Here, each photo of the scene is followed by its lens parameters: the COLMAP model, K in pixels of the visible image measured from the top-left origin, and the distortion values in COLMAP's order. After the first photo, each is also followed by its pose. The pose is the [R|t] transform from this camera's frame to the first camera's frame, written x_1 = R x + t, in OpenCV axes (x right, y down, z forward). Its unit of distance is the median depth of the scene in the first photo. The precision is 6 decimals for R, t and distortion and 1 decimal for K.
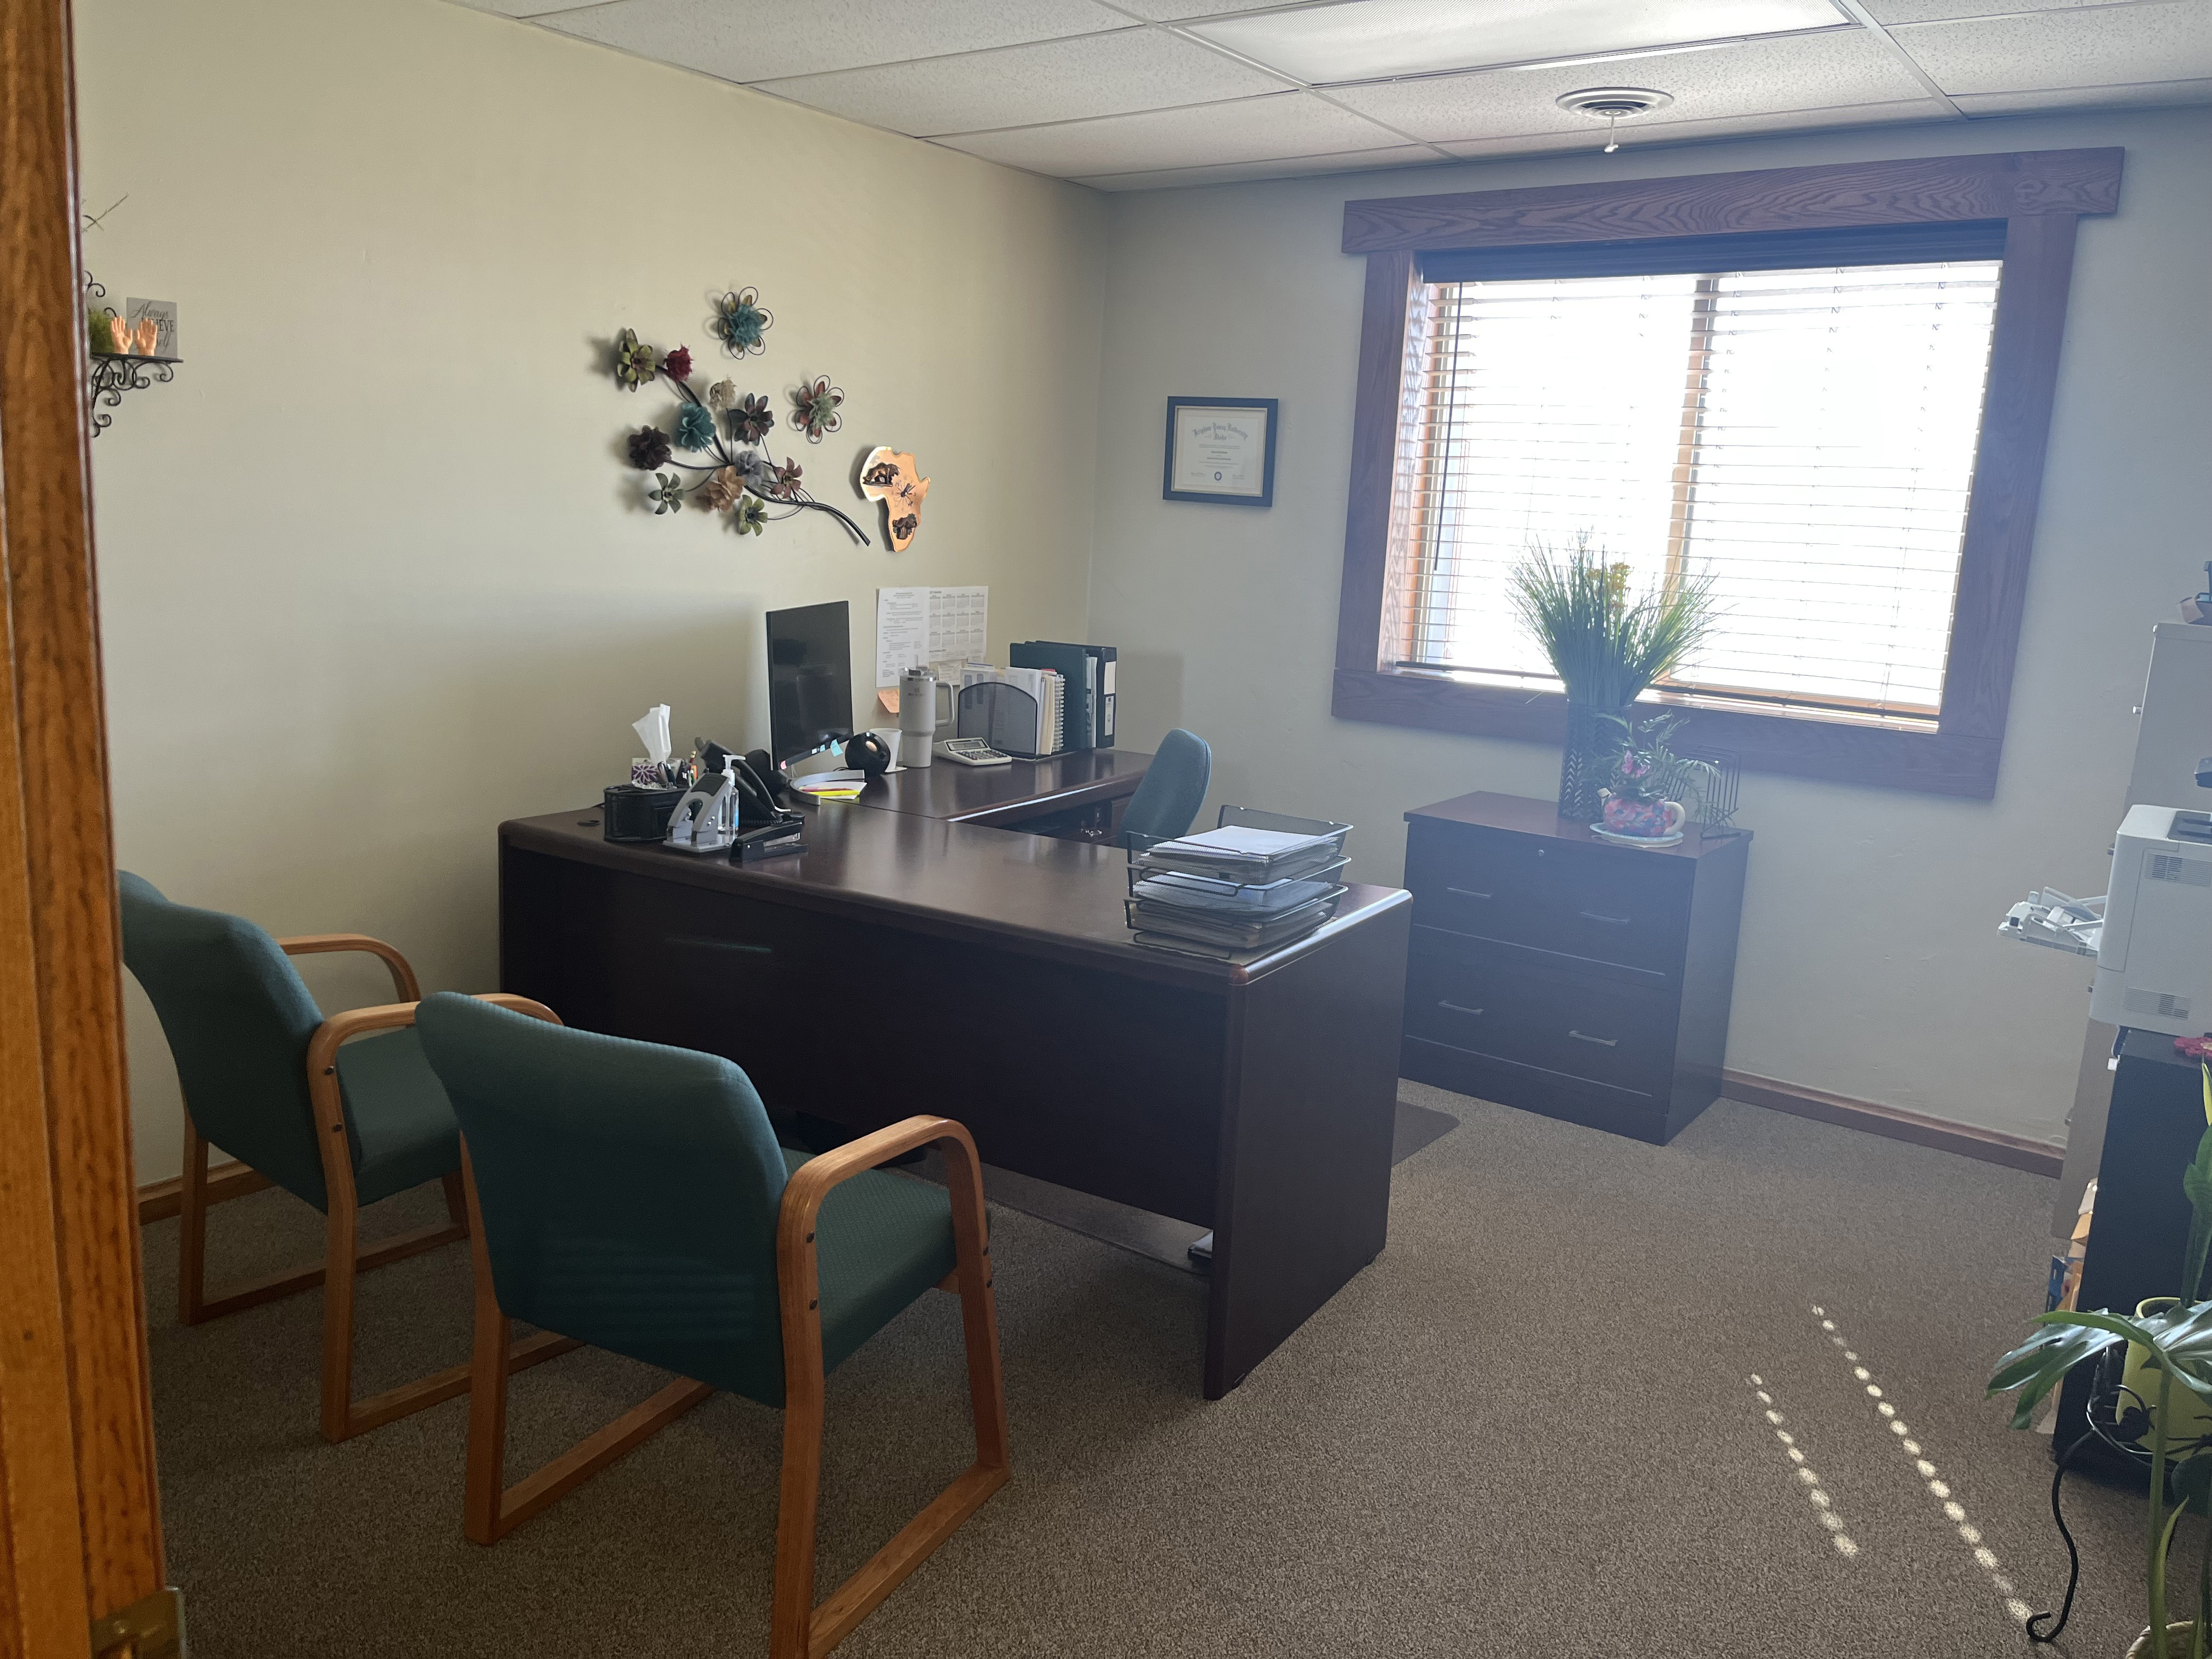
lens RADIAL K [[1682.8, 0, 1106.0], [0, 1682.8, 829.5], [0, 0, 1]] dist [-0.010187, -0.008709]
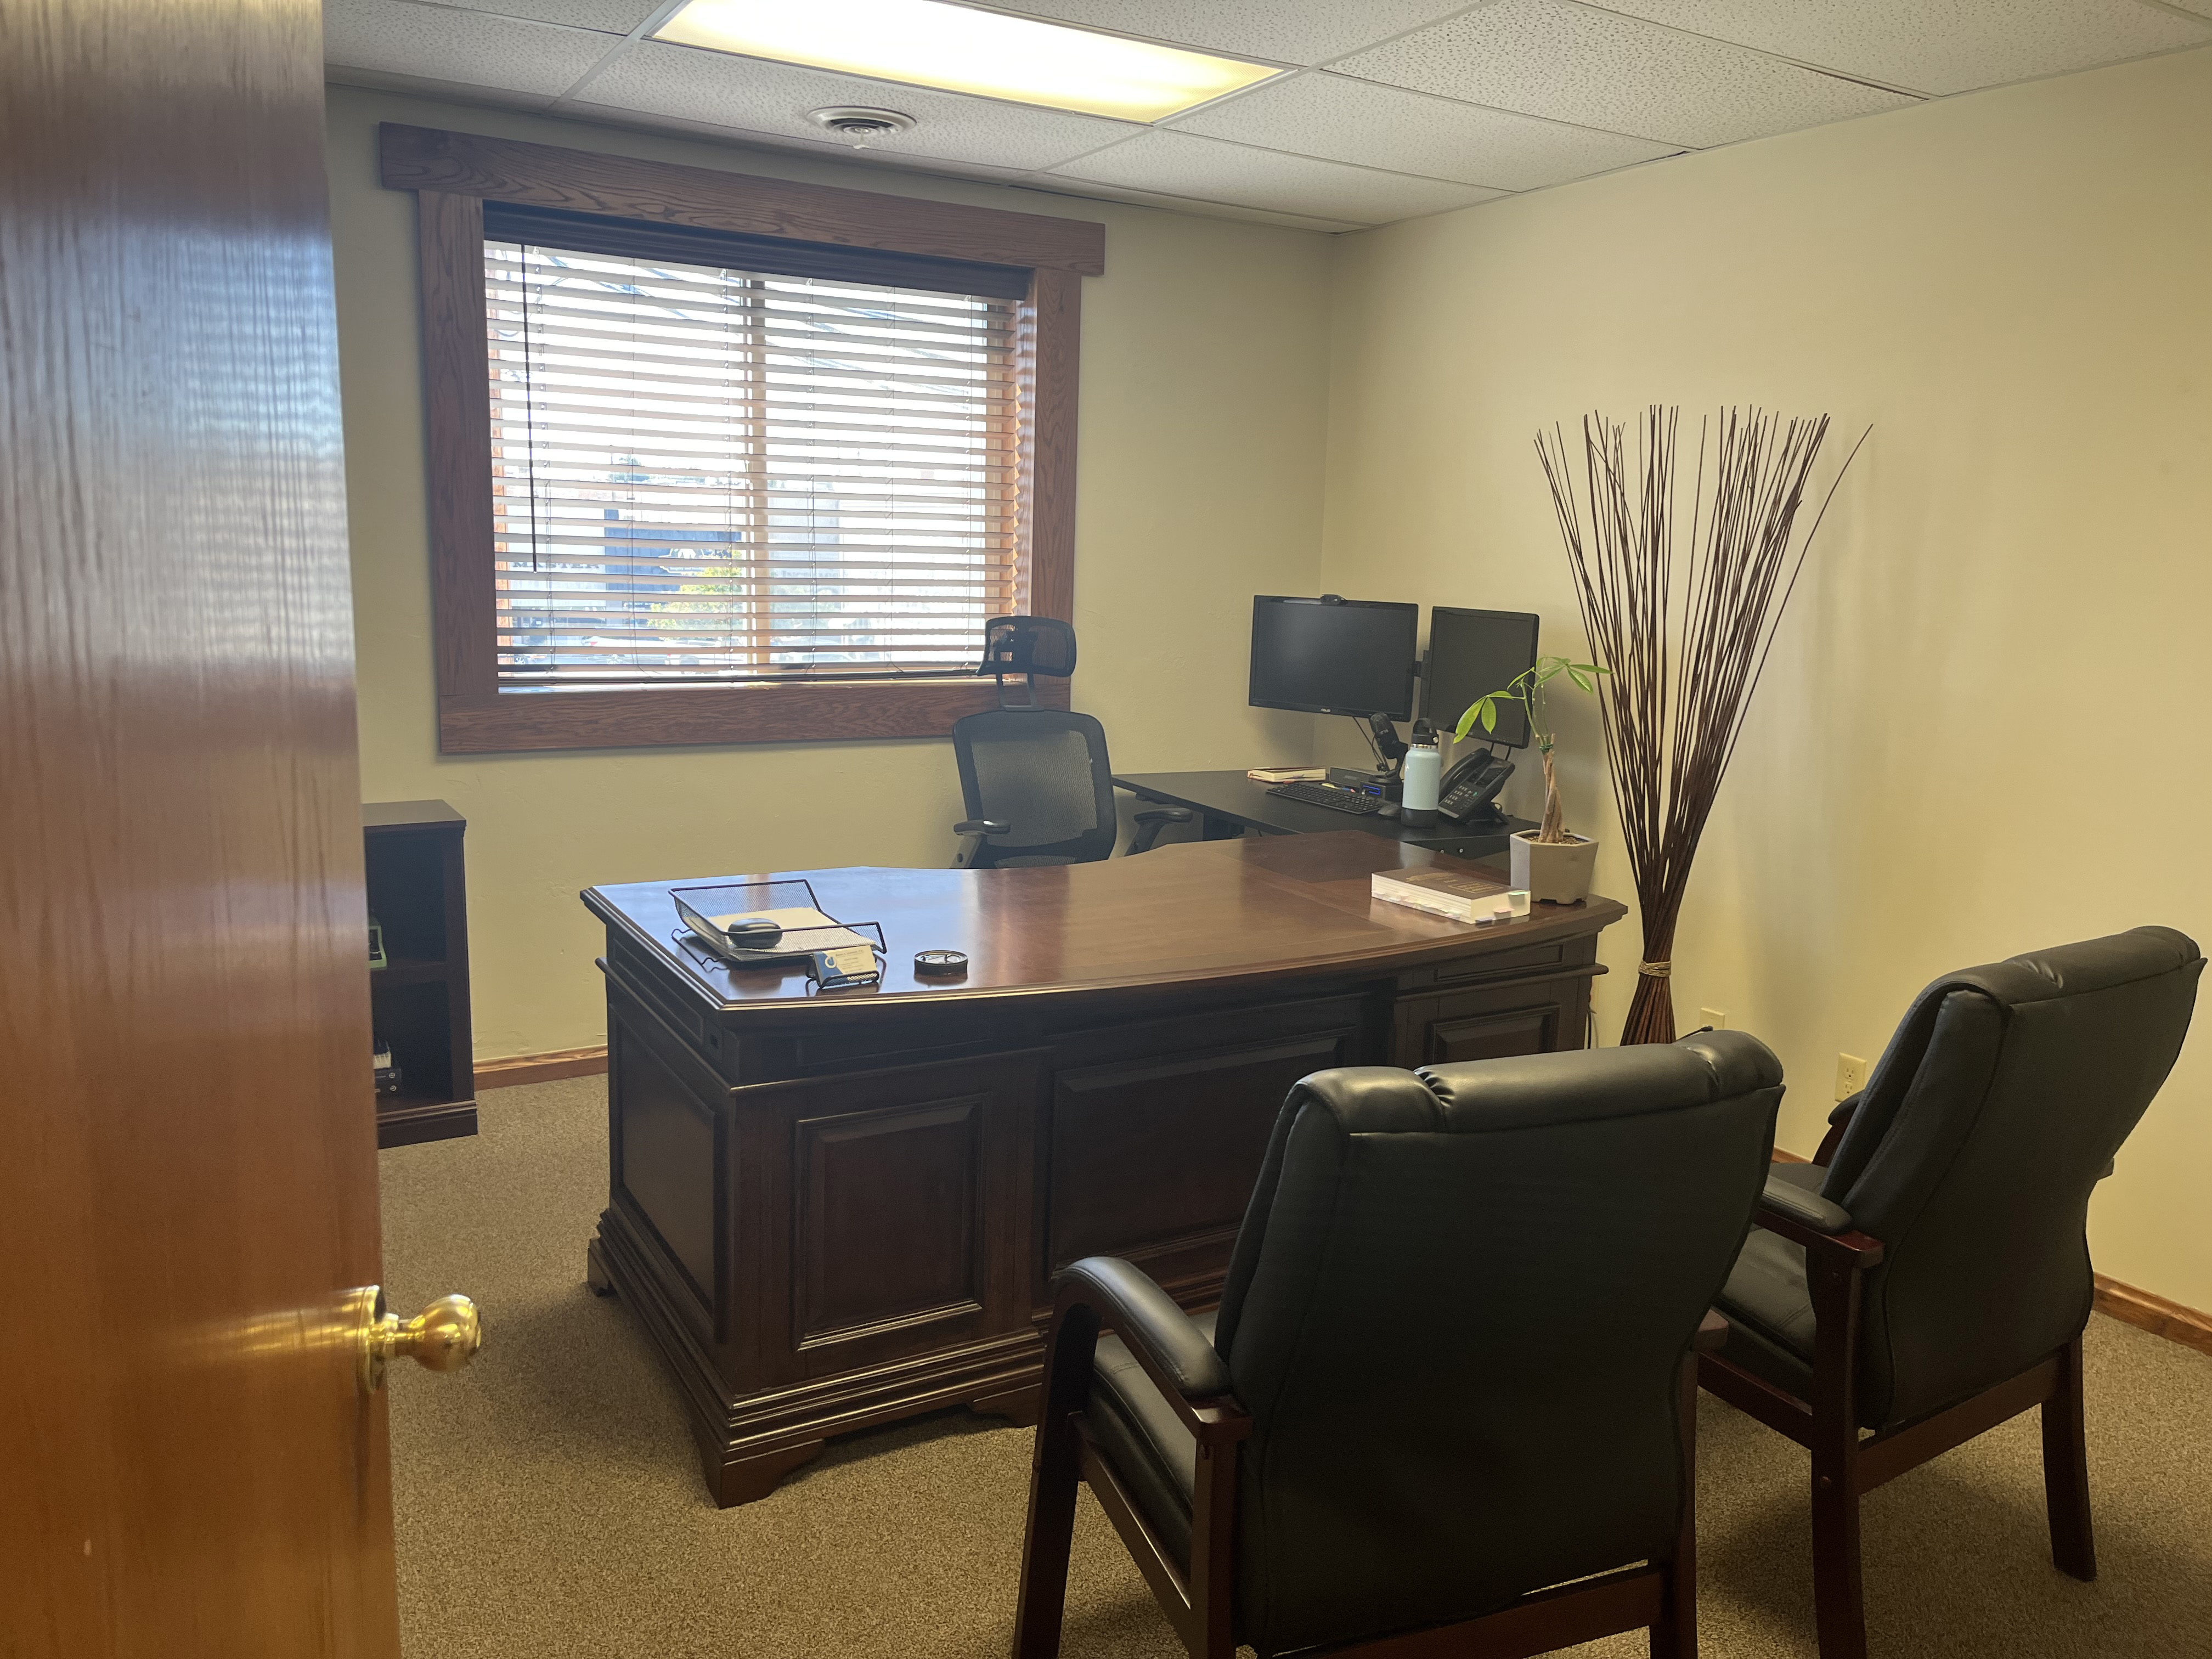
lens RADIAL K [[1664.0, 0, 1106.0], [0, 1664.0, 829.5], [0, 0, 1]] dist [0.002020, 0.001103]
pose [[0.404834, -0.198213, 0.892648, -0.645968], [0.163568, 0.976175, 0.142579, -0.117756], [-0.899641, 0.088288, 0.427610, 0.444497]]
